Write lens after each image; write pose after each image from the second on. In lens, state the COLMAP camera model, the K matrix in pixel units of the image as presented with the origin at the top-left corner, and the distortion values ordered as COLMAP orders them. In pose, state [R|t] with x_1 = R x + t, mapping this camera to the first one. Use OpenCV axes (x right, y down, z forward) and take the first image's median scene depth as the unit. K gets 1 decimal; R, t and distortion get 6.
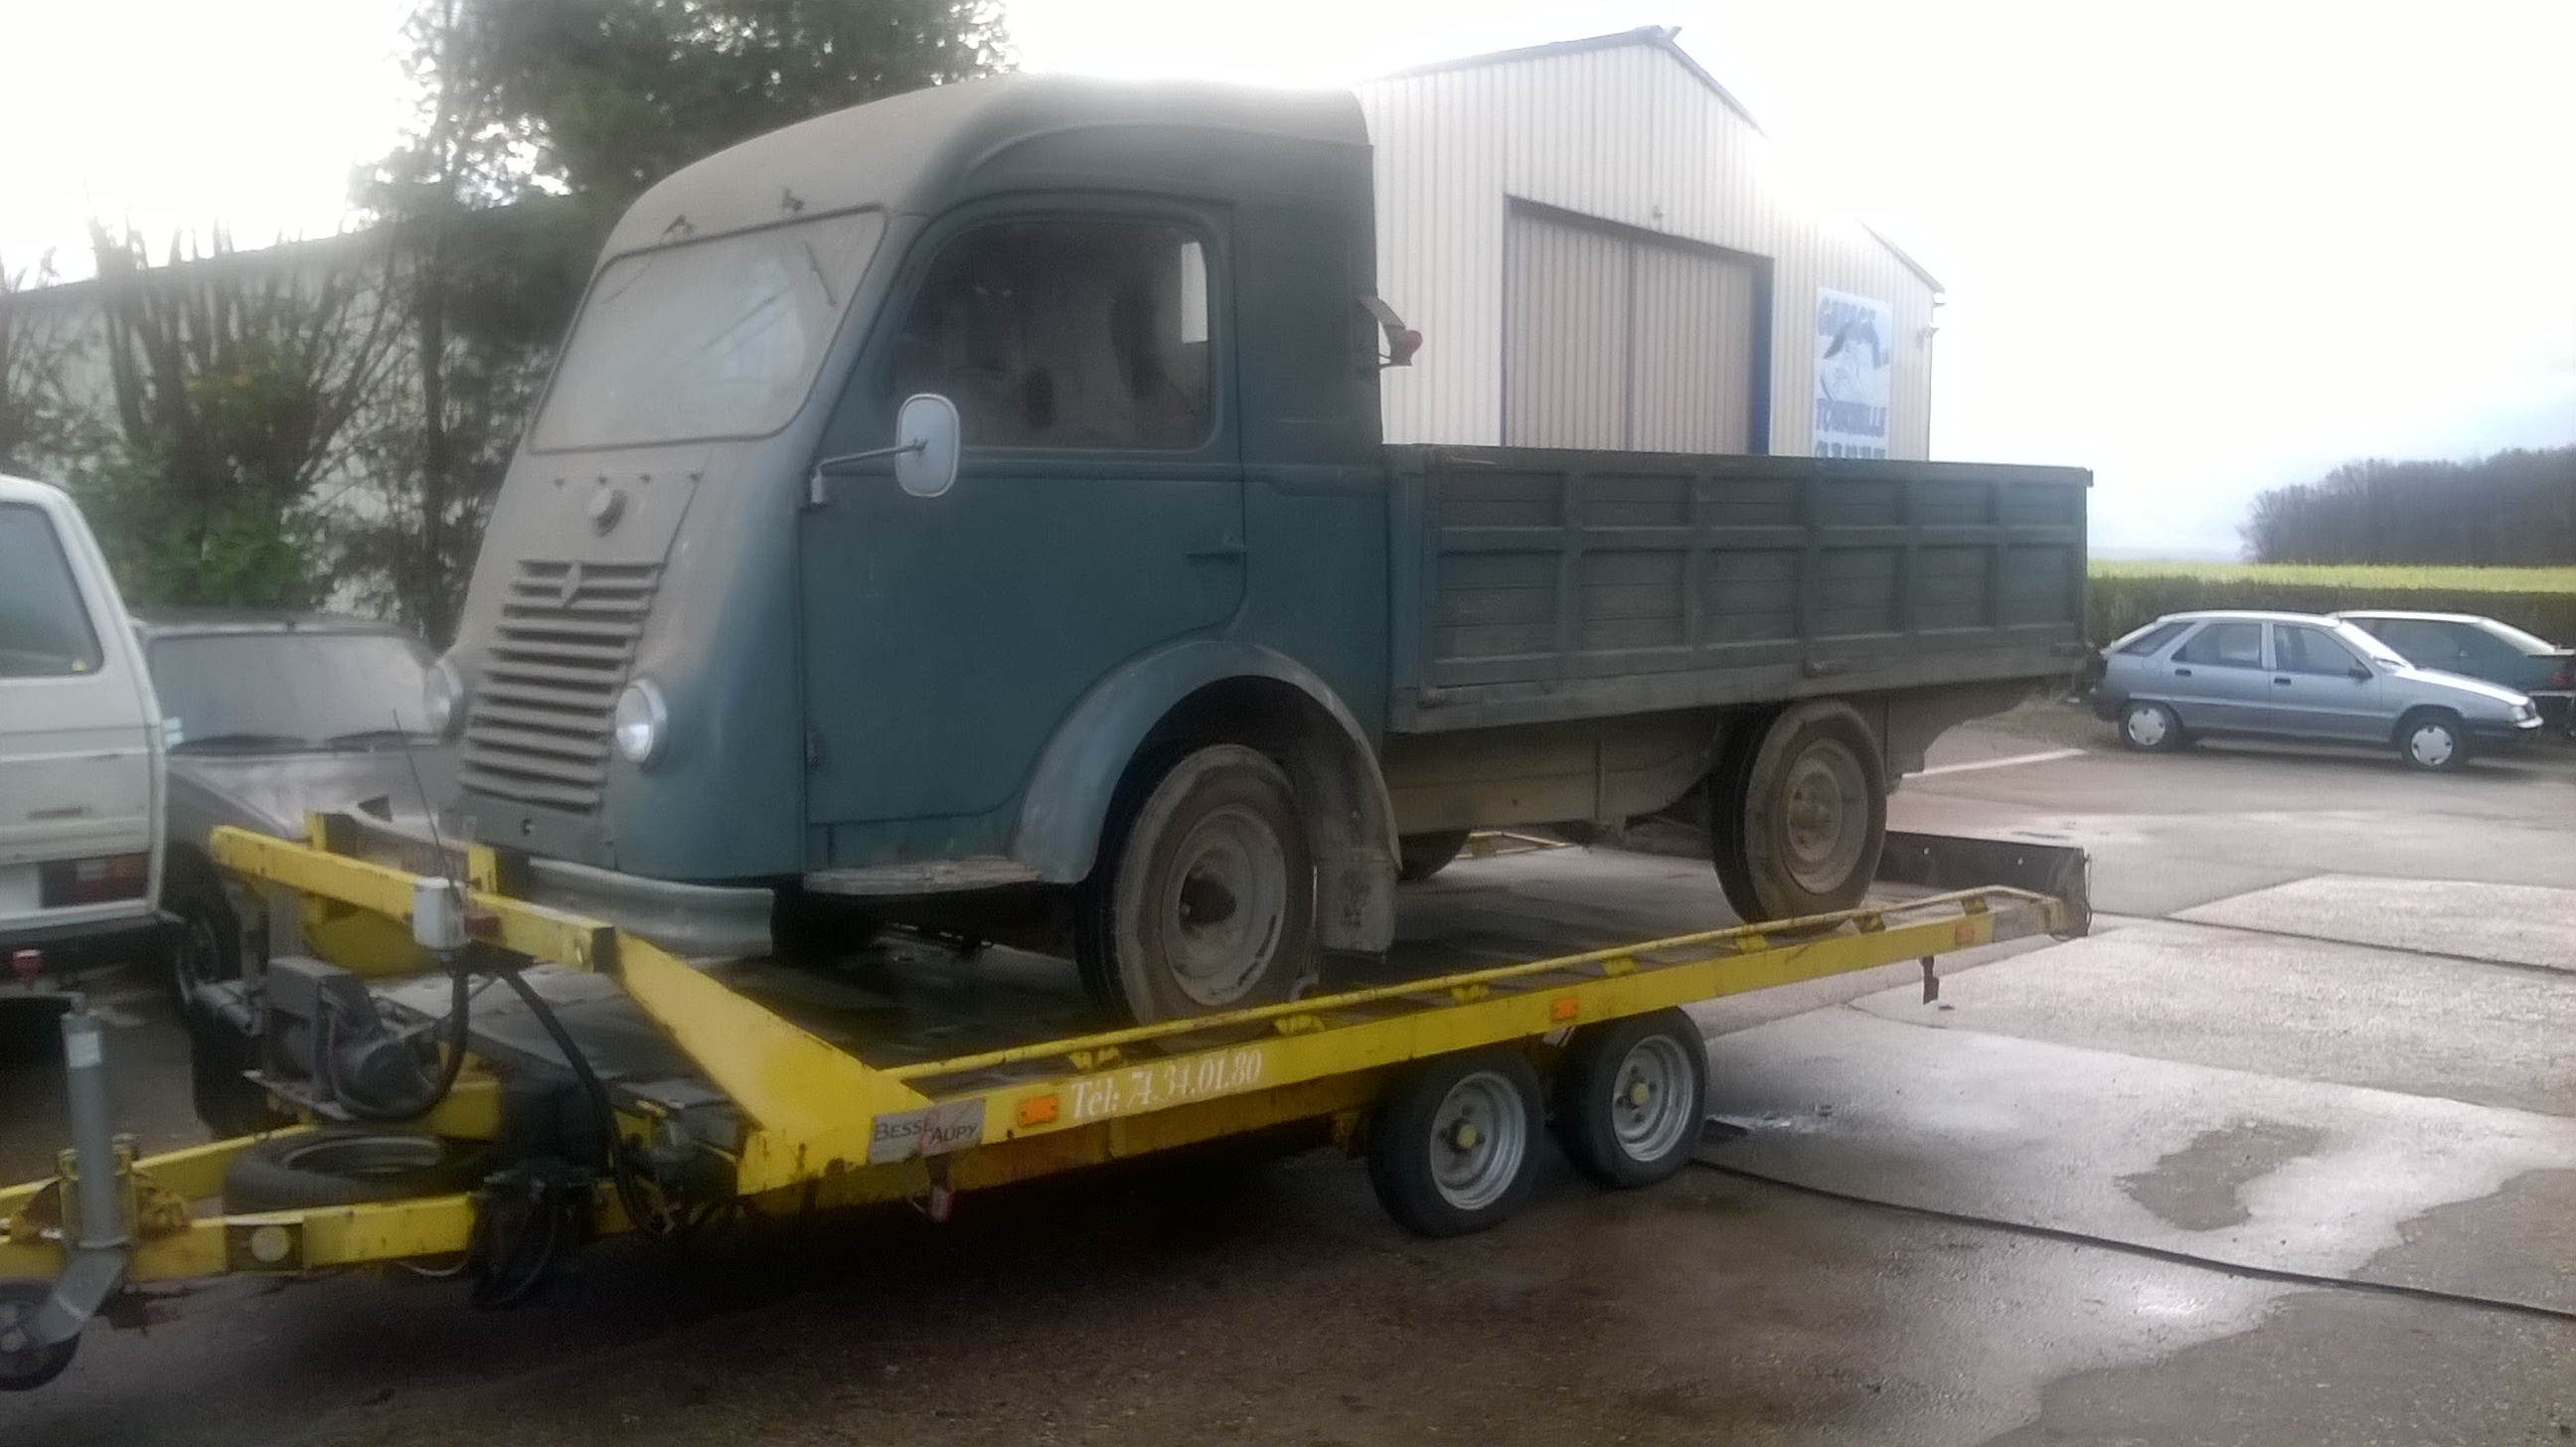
lens RADIAL K [[2173.2, 0, 1288.0], [0, 2173.2, 723.5], [0, 0, 1]] dist [0.071251, -0.241475]
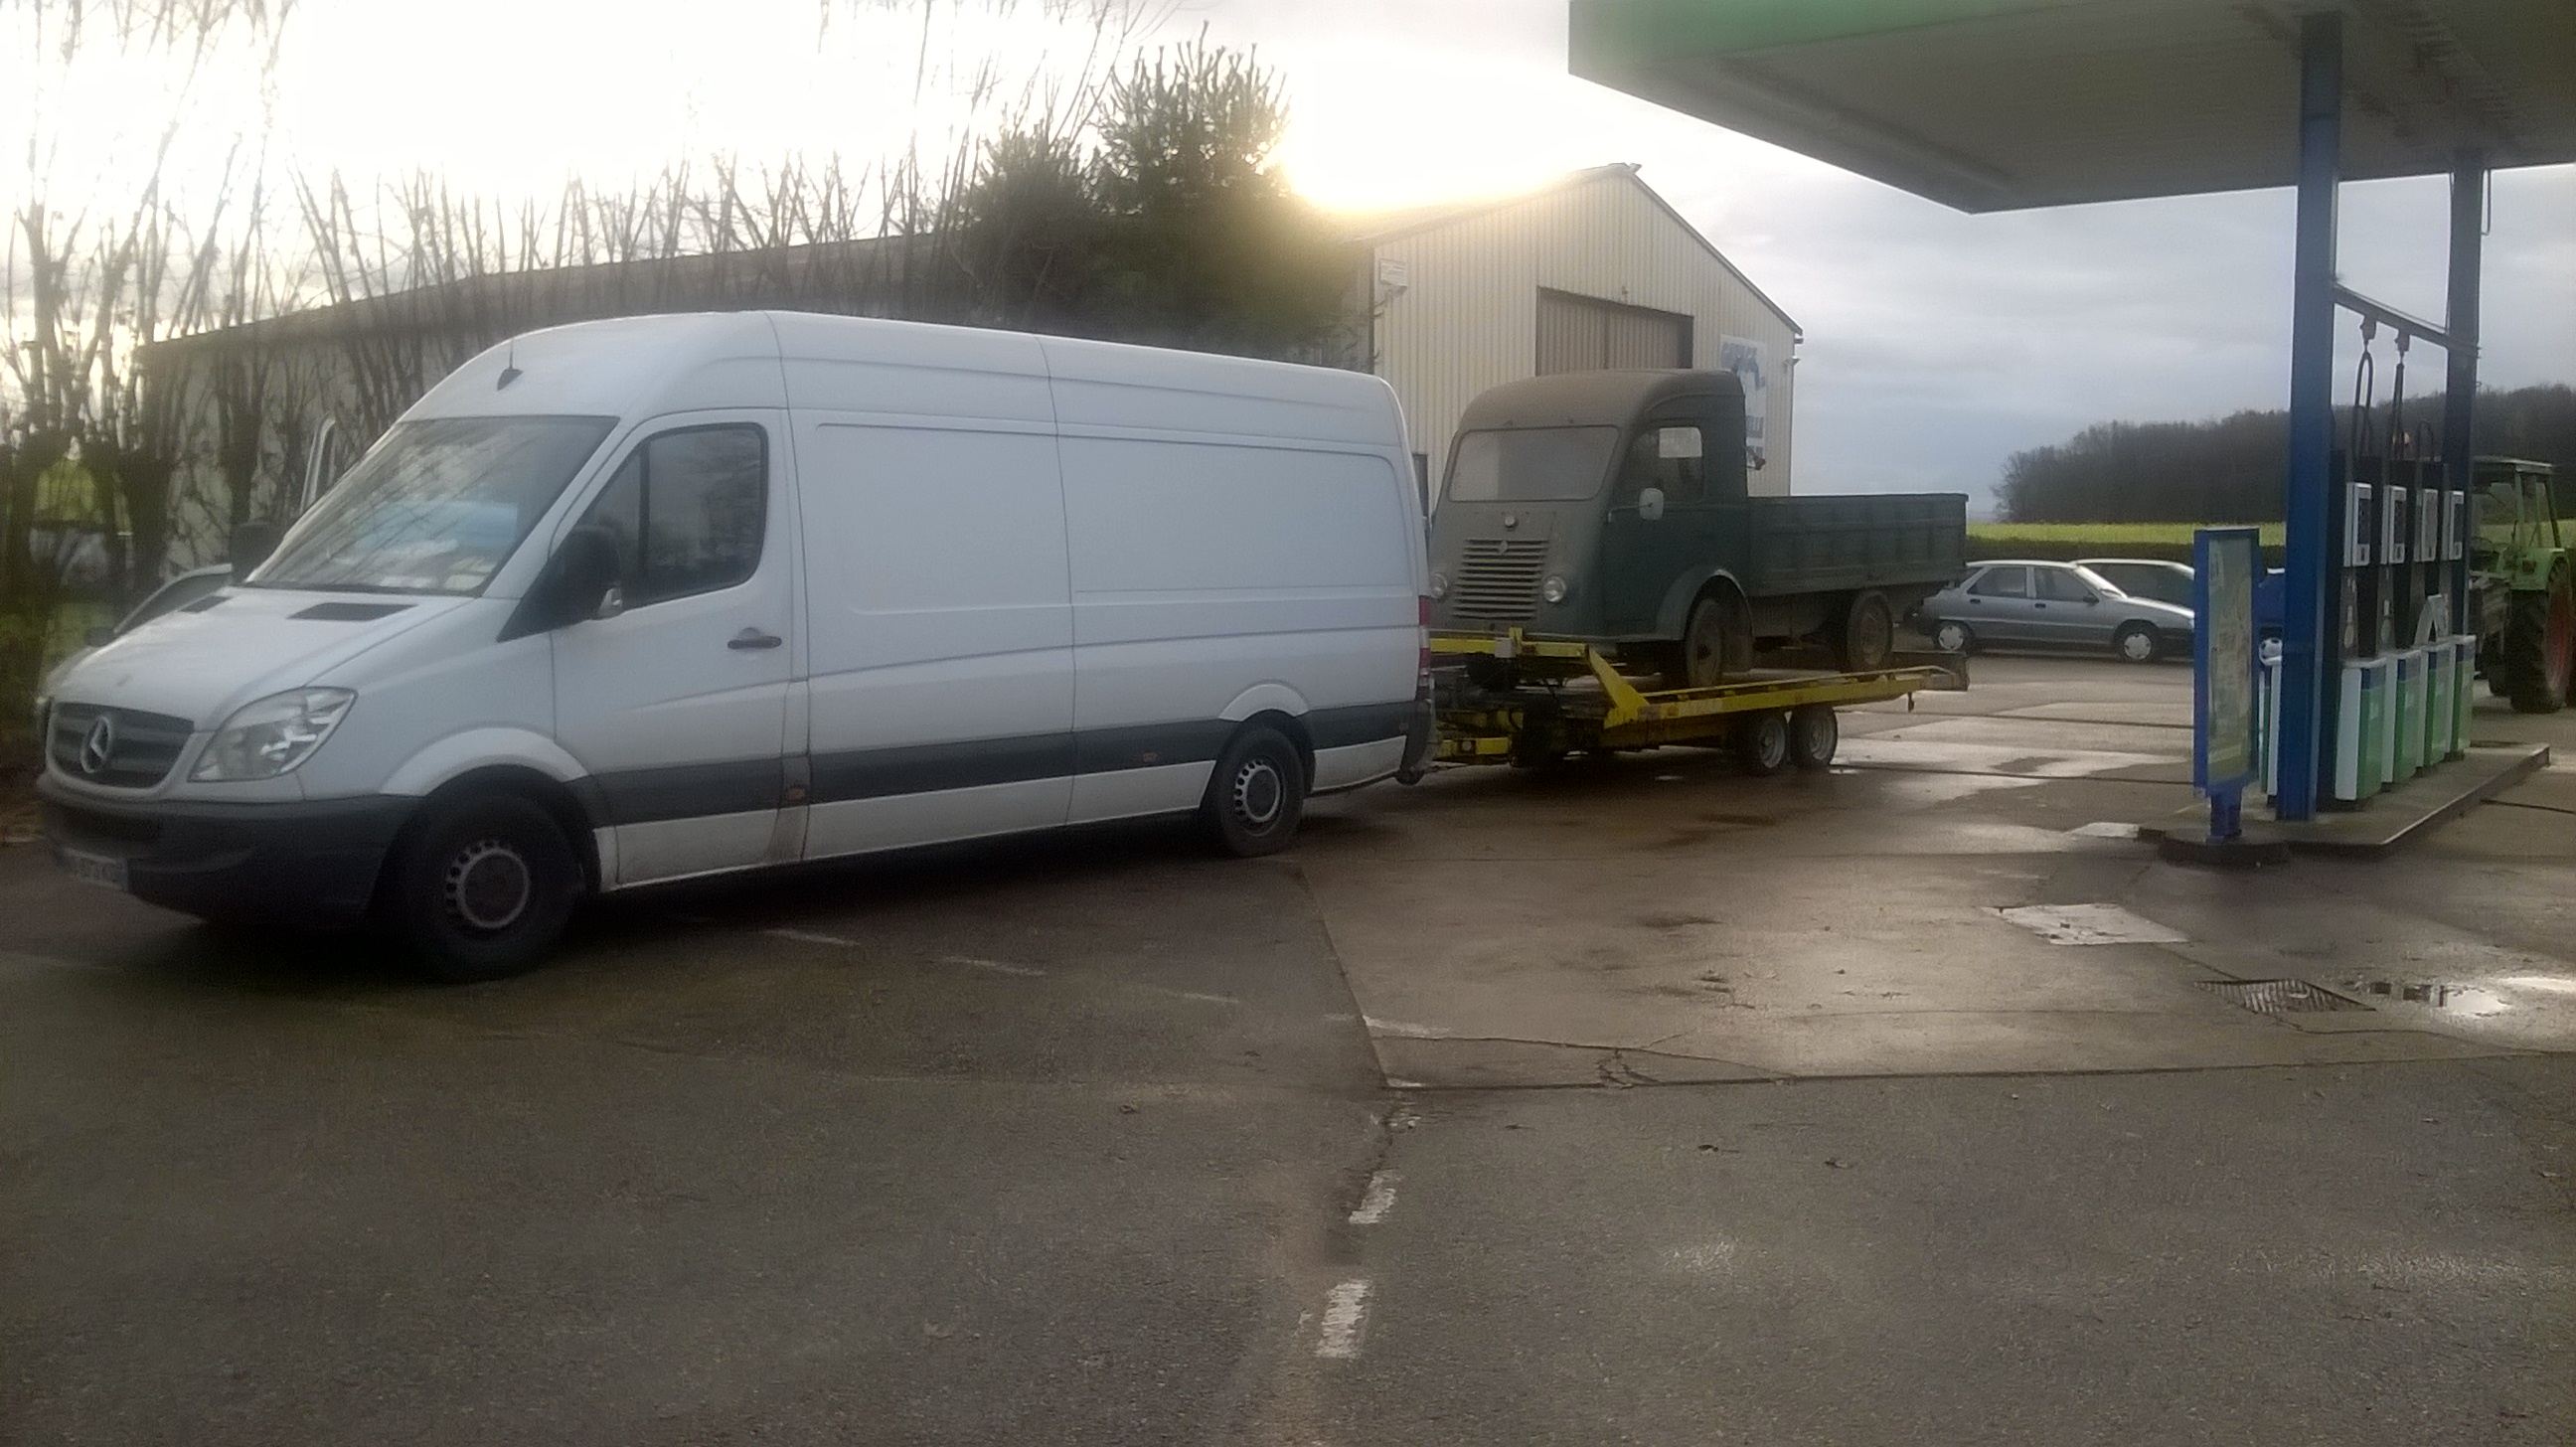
lens RADIAL K [[2173.2, 0, 1288.0], [0, 2173.2, 723.5], [0, 0, 1]] dist [0.071251, -0.241475]
pose [[0.995045, -0.018065, 0.097769, -0.216271], [0.016519, 0.999726, 0.016601, 0.029332], [-0.098042, -0.014904, 0.995071, -0.463743]]
